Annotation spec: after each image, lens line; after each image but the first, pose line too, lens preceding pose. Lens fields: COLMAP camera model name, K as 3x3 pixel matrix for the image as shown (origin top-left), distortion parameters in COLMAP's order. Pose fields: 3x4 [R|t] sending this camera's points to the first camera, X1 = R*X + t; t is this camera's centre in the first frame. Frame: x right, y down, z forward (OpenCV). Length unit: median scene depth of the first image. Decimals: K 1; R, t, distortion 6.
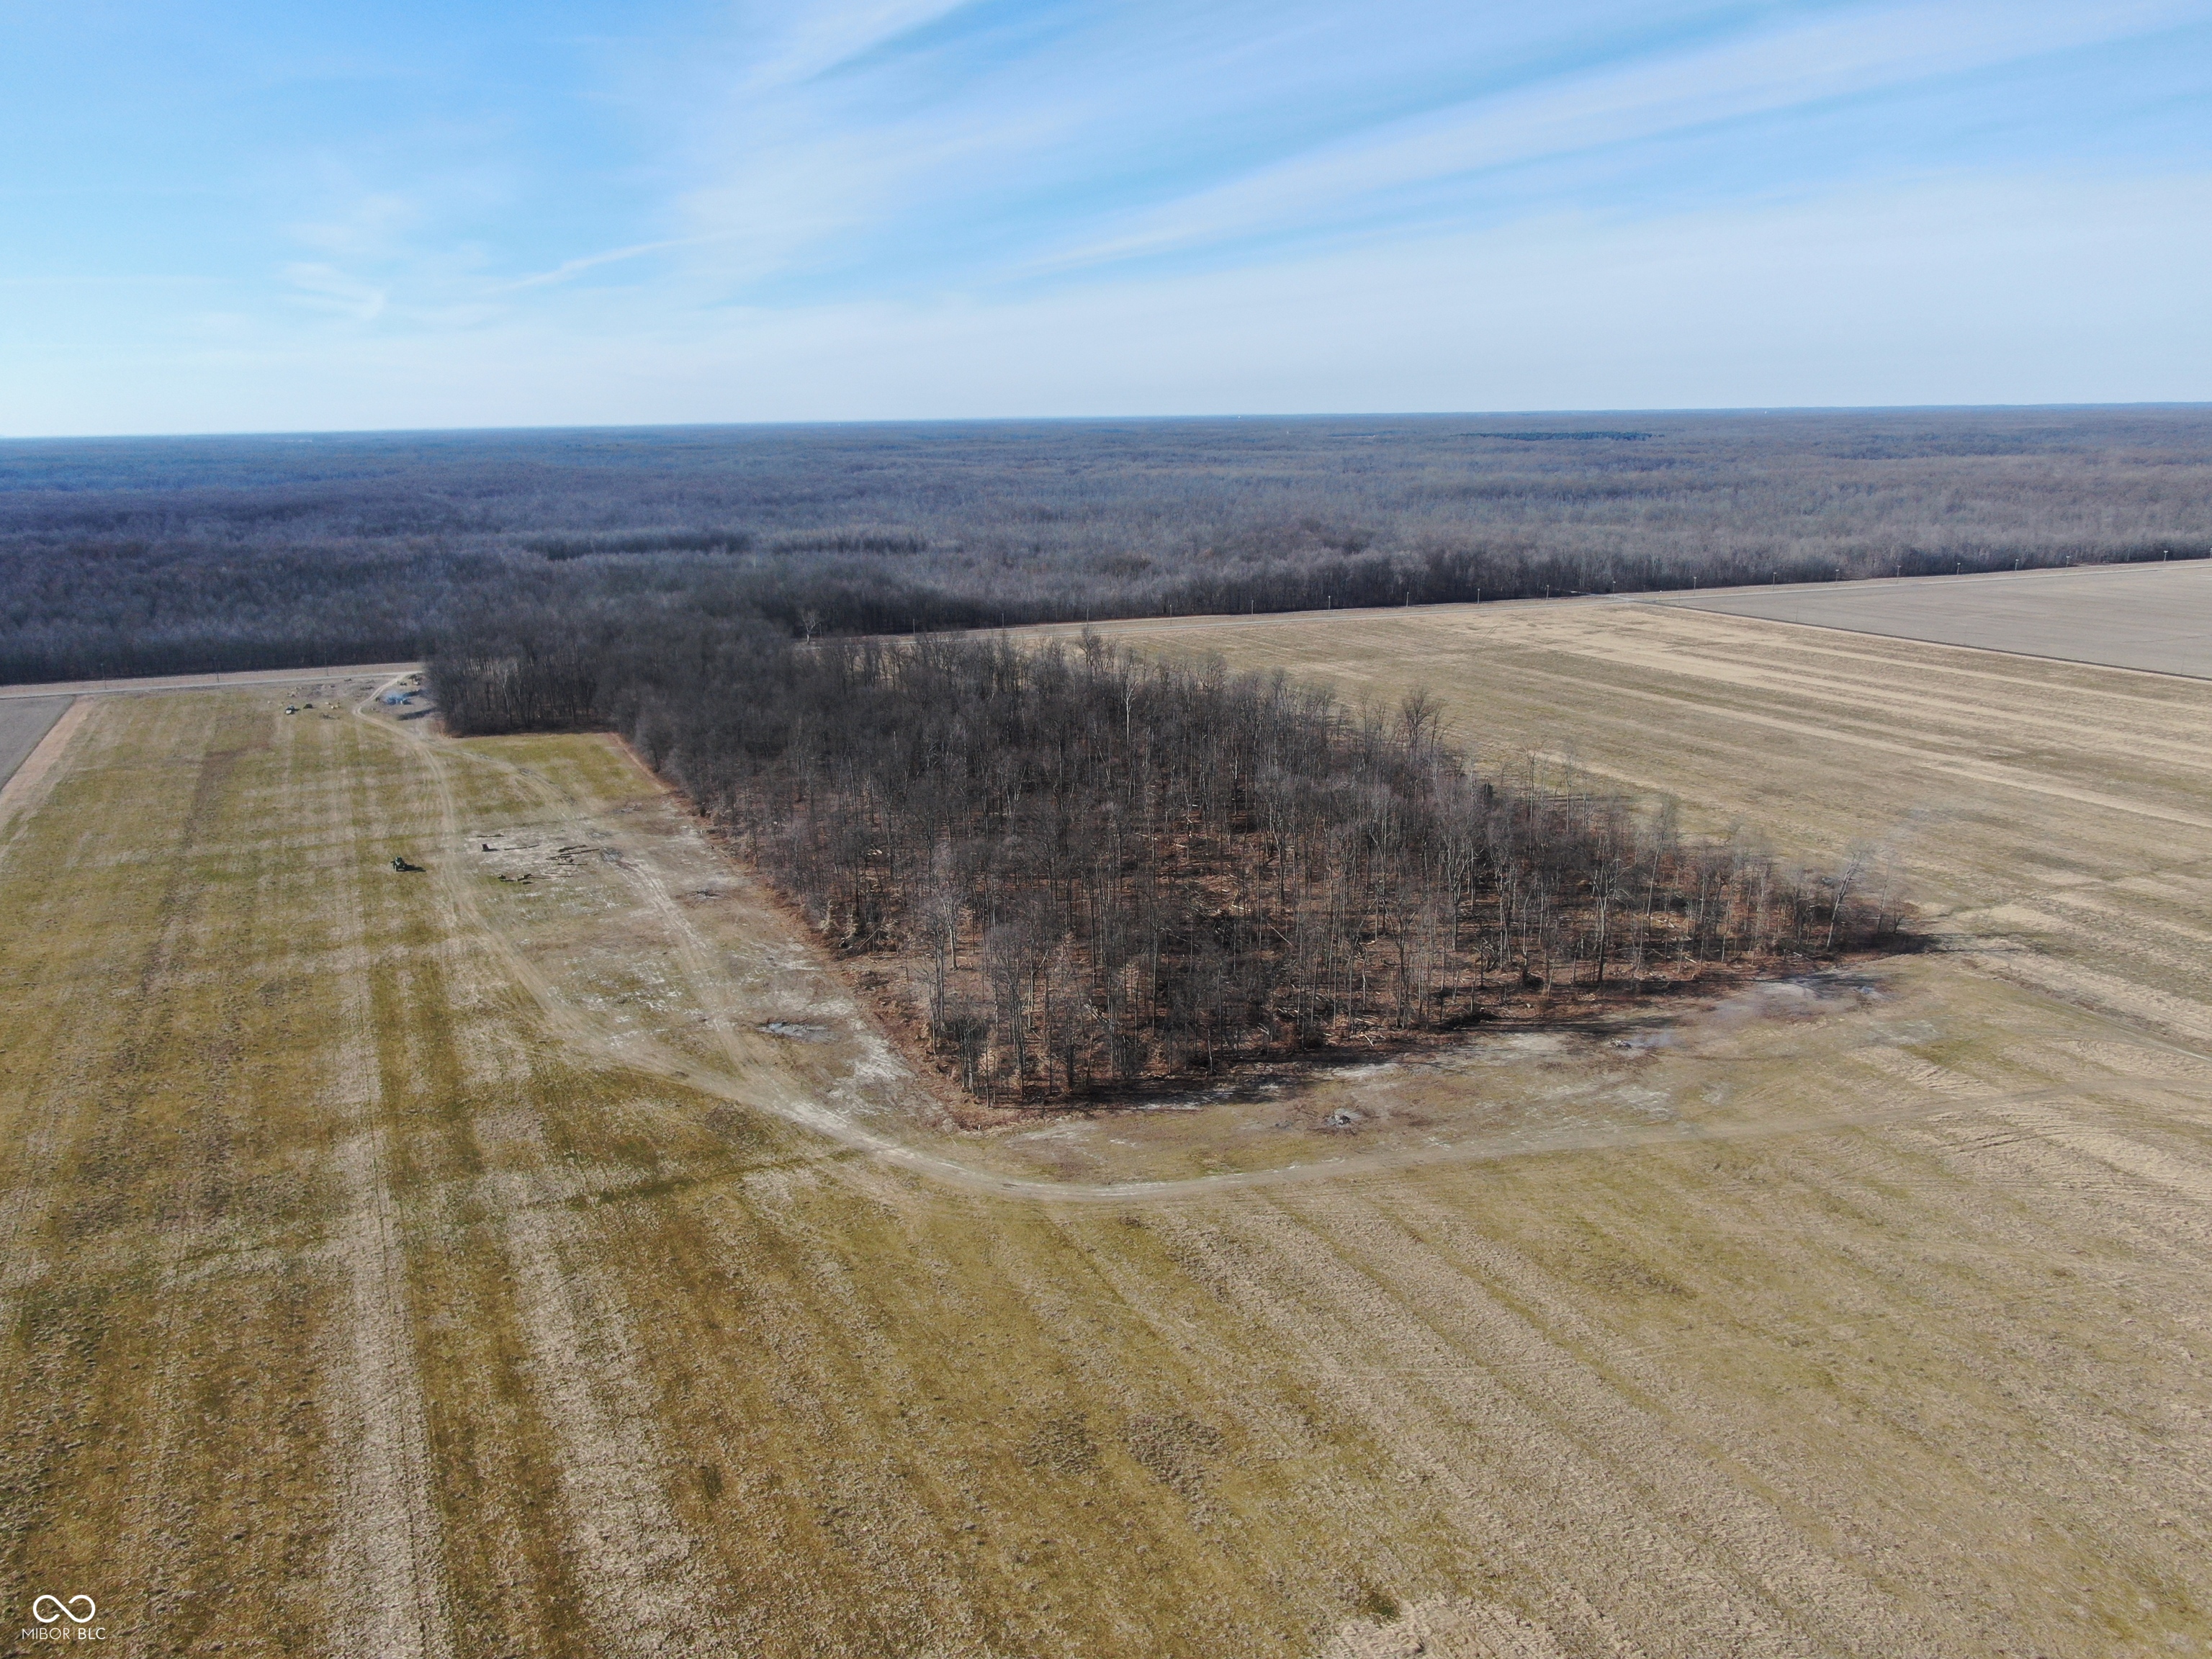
lens RADIAL K [[1580.6, 0, 1106.7], [0, 1580.6, 814.6], [0, 0, 1]] dist [-0.016630, 0.006374]
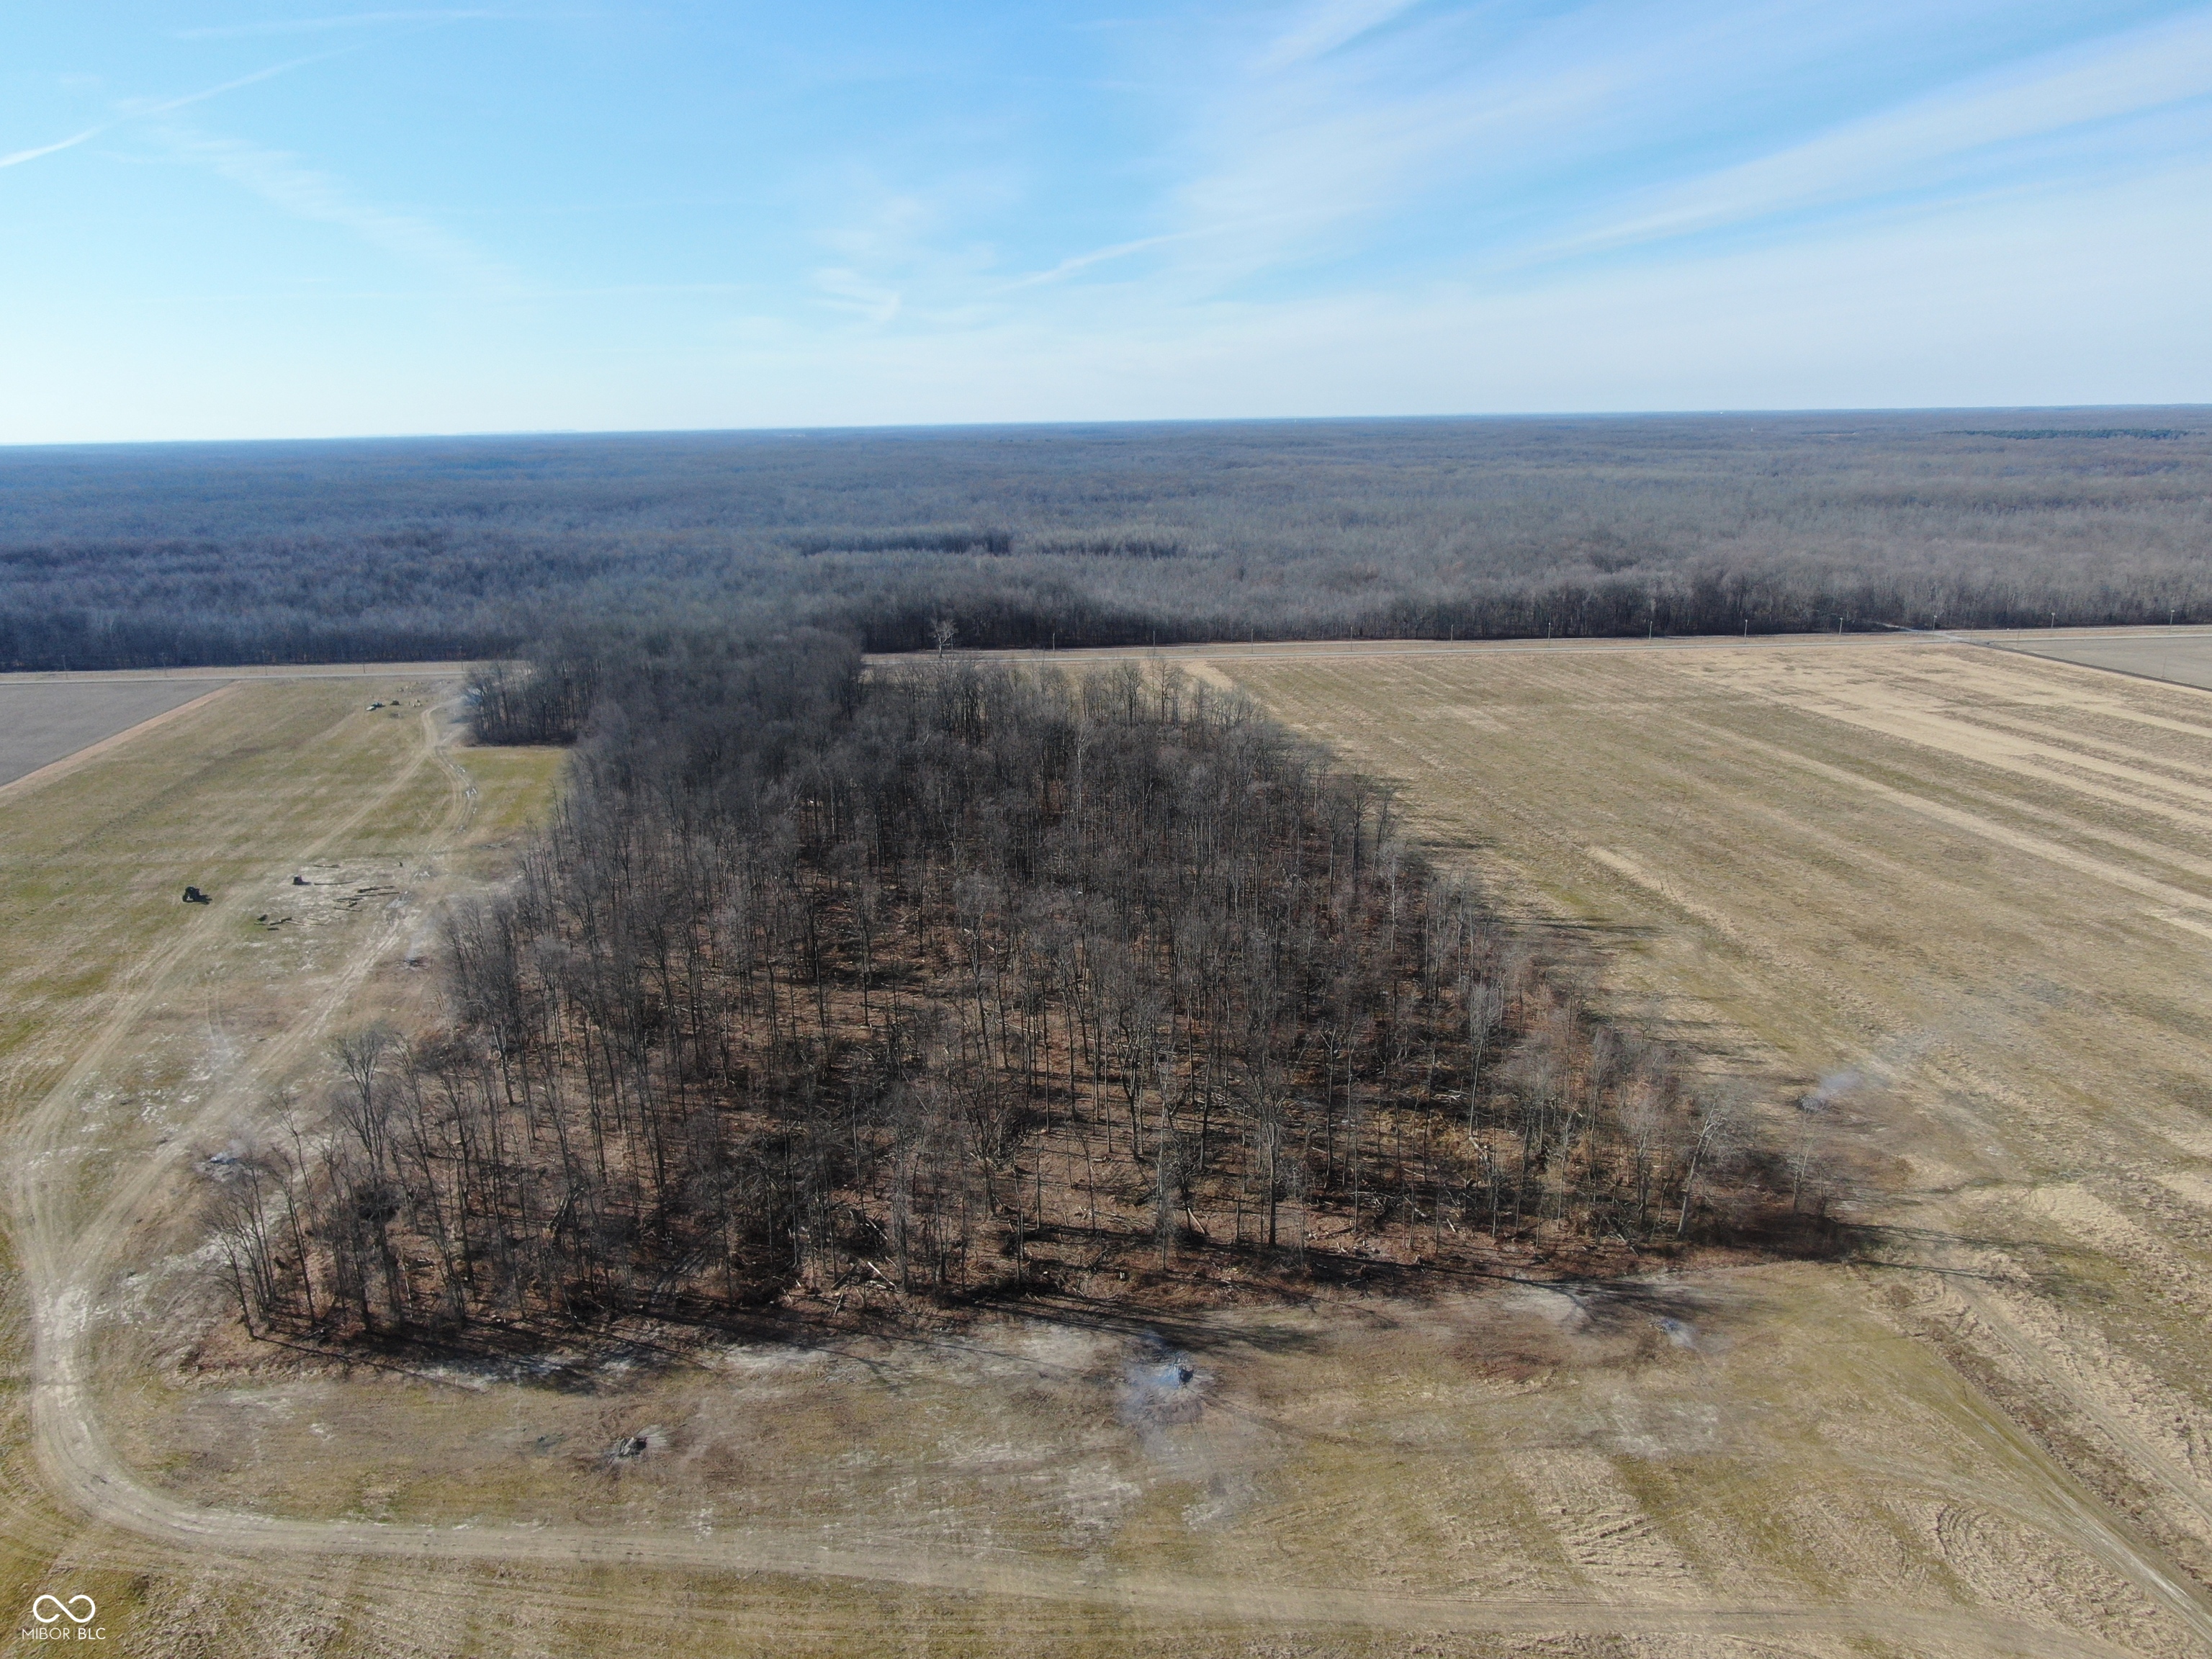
lens RADIAL K [[1610.9, 0, 1100.0], [0, 1610.9, 699.1], [0, 0, 1]] dist [-0.017587, -0.000033]
pose [[0.958152, 0.047443, -0.282300, 0.226830], [-0.067201, 0.995890, -0.060720, -0.042778], [0.278259, 0.077150, 0.957403, 0.163285]]
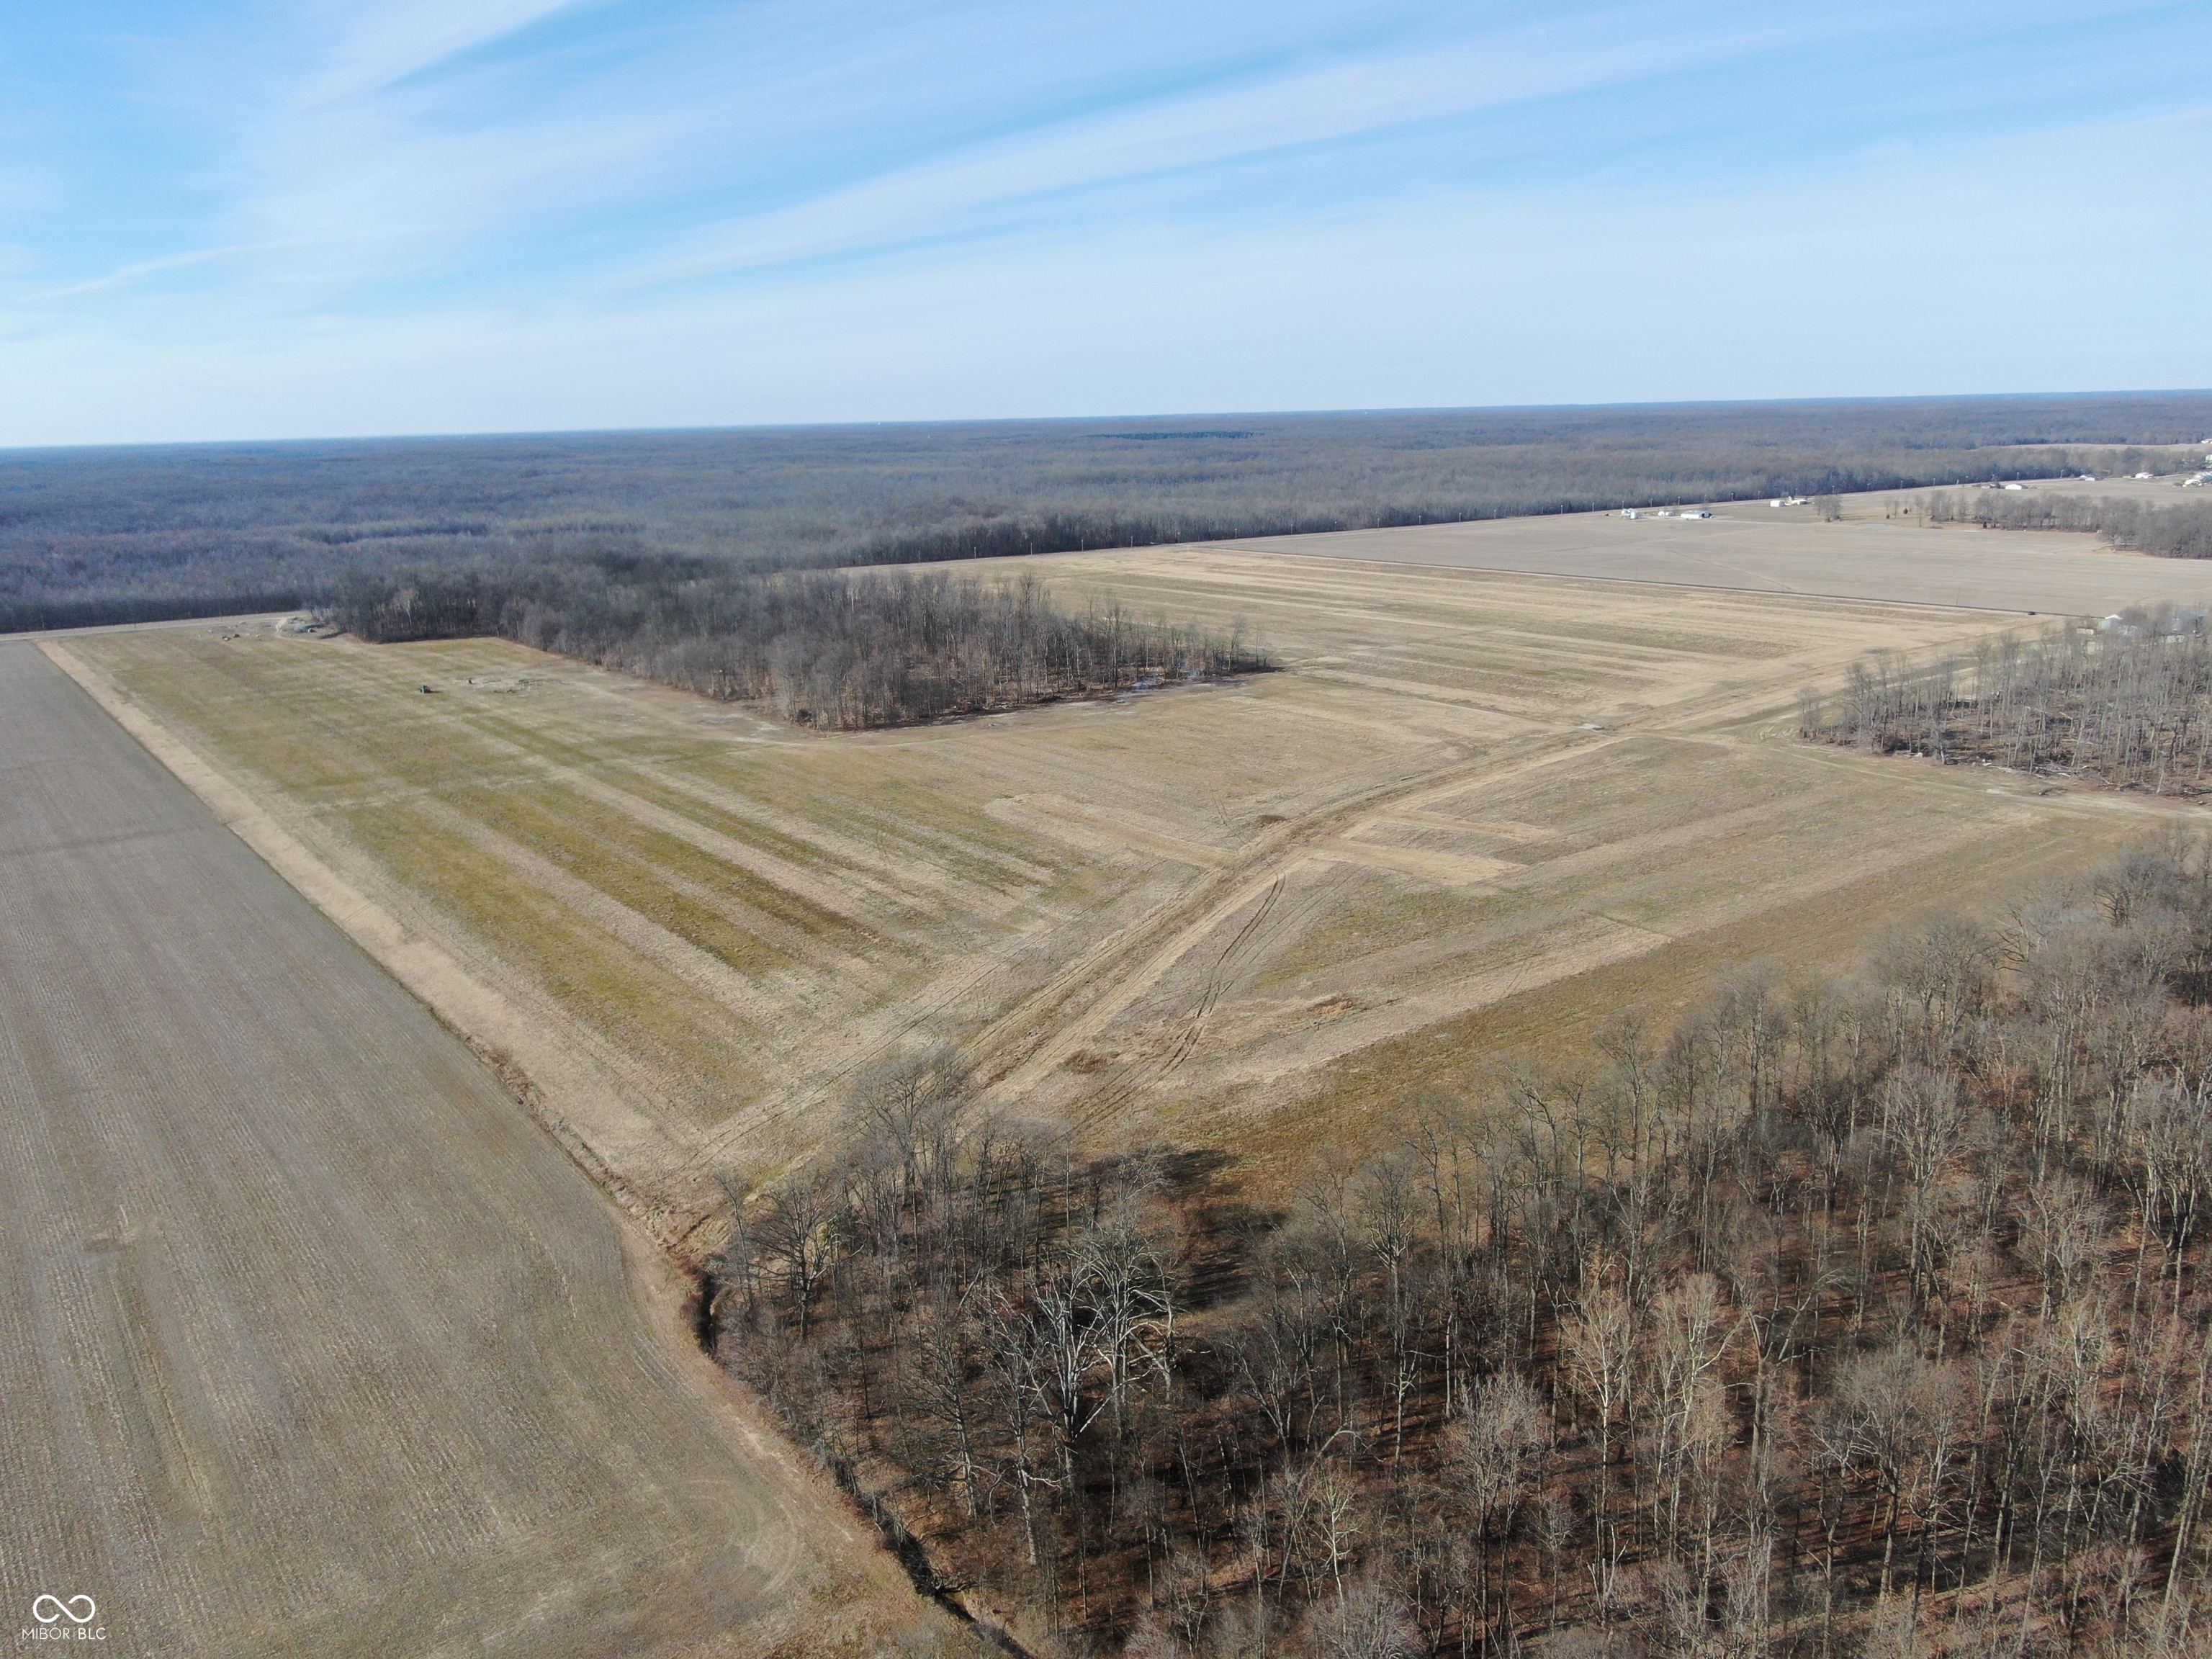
lens RADIAL K [[1580.6, 0, 1106.7], [0, 1580.6, 814.6], [0, 0, 1]] dist [-0.016630, 0.006374]
pose [[0.975511, -0.063975, 0.210441, -0.073648], [0.064807, 0.997893, 0.002945, 0.140211], [-0.210186, 0.010765, 0.977602, -0.525606]]
